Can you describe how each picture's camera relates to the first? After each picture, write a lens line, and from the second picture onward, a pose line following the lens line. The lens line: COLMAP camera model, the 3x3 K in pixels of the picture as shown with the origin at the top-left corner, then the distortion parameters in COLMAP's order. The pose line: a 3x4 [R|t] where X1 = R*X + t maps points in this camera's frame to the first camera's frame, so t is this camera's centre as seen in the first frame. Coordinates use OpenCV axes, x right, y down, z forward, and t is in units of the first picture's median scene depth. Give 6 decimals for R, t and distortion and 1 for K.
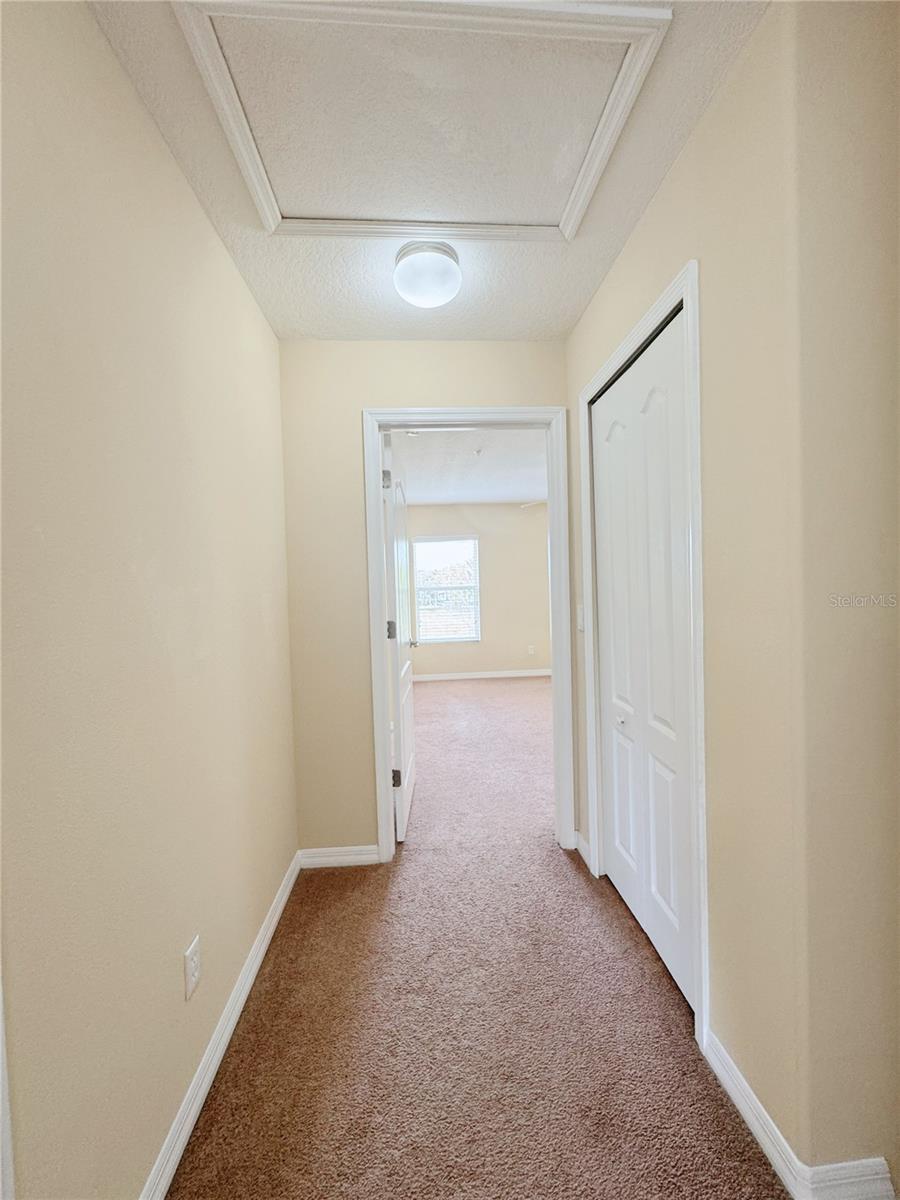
lens RADIAL K [[478.3, 0, 453.7], [0, 478.3, 600.3], [0, 0, 1]] dist [-0.002715, 0.000401]
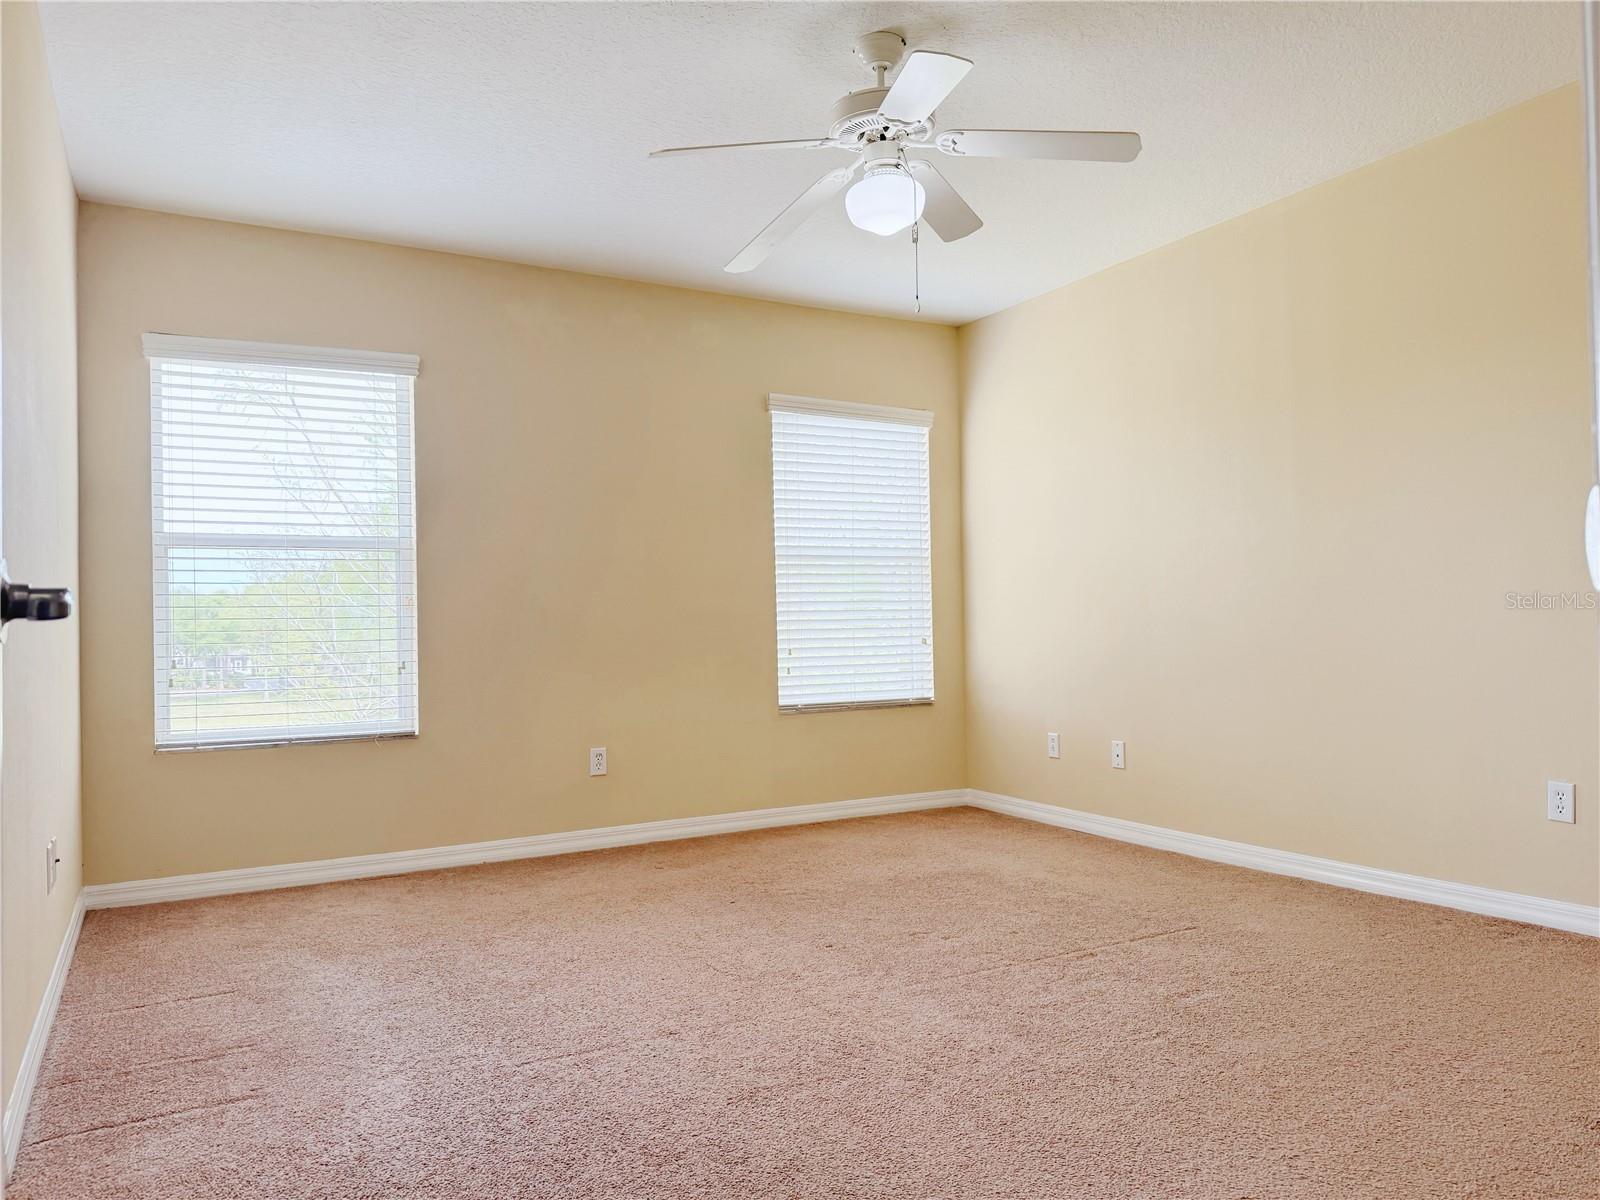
lens RADIAL K [[1125.7, 0, 795.1], [0, 1125.7, 599.5], [0, 0, 1]] dist [0.051125, -0.055624]
pose [[0.909372, 0.023212, 0.415336, -0.023360], [0.004114, 0.997891, -0.064777, 0.053284], [-0.415964, 0.060615, 0.907359, 0.332039]]
